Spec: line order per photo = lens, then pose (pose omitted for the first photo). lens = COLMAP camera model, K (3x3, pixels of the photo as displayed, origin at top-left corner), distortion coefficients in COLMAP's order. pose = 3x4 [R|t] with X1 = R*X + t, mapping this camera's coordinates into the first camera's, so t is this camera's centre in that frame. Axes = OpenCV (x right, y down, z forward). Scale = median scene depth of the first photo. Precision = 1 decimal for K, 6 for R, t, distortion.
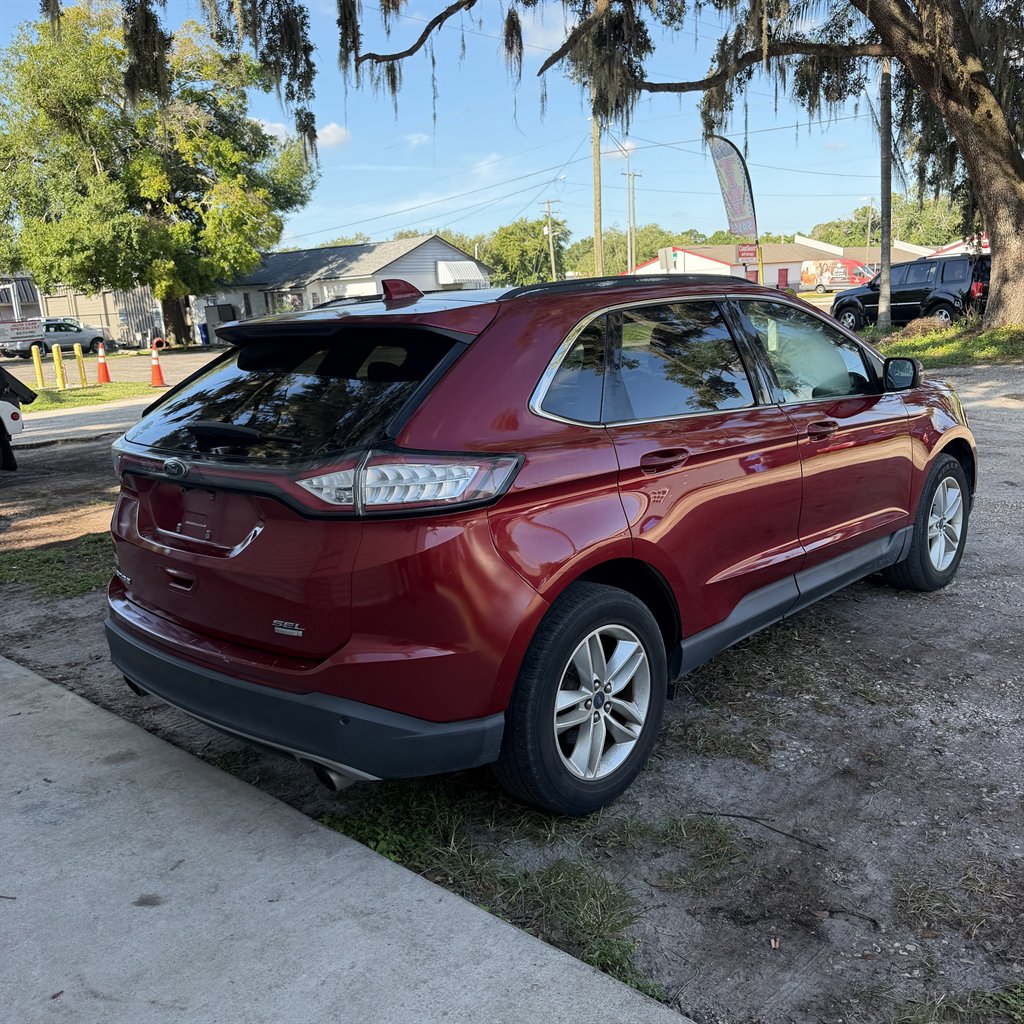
lens RADIAL K [[971.6, 0, 512.5], [0, 971.6, 512.9], [0, 0, 1]] dist [0.015812, -0.018735]
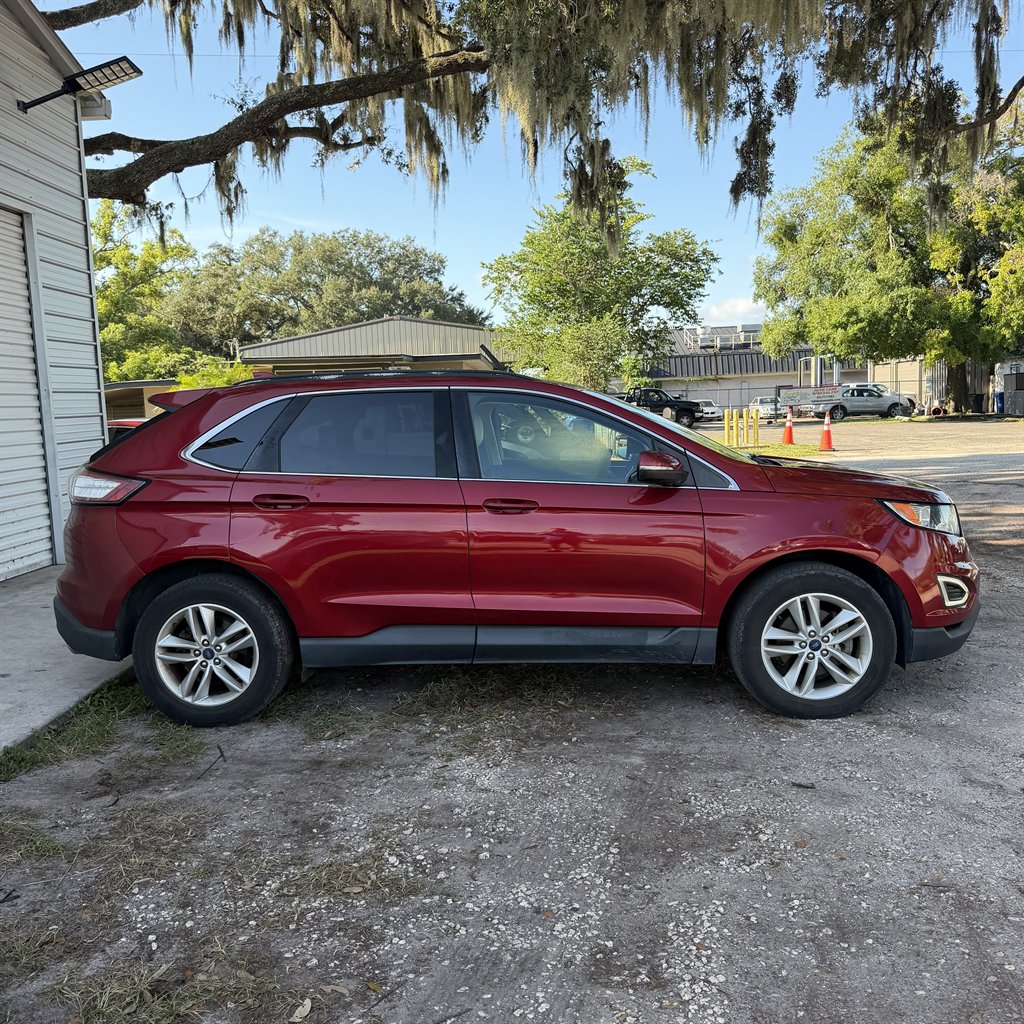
lens RADIAL K [[971.6, 0, 512.5], [0, 971.6, 512.9], [0, 0, 1]] dist [0.015812, -0.018735]
pose [[0.648936, 0.119998, -0.751321, 0.141647], [-0.168136, 0.985688, 0.012206, -0.011104], [0.742033, 0.118403, 0.659824, 0.031699]]
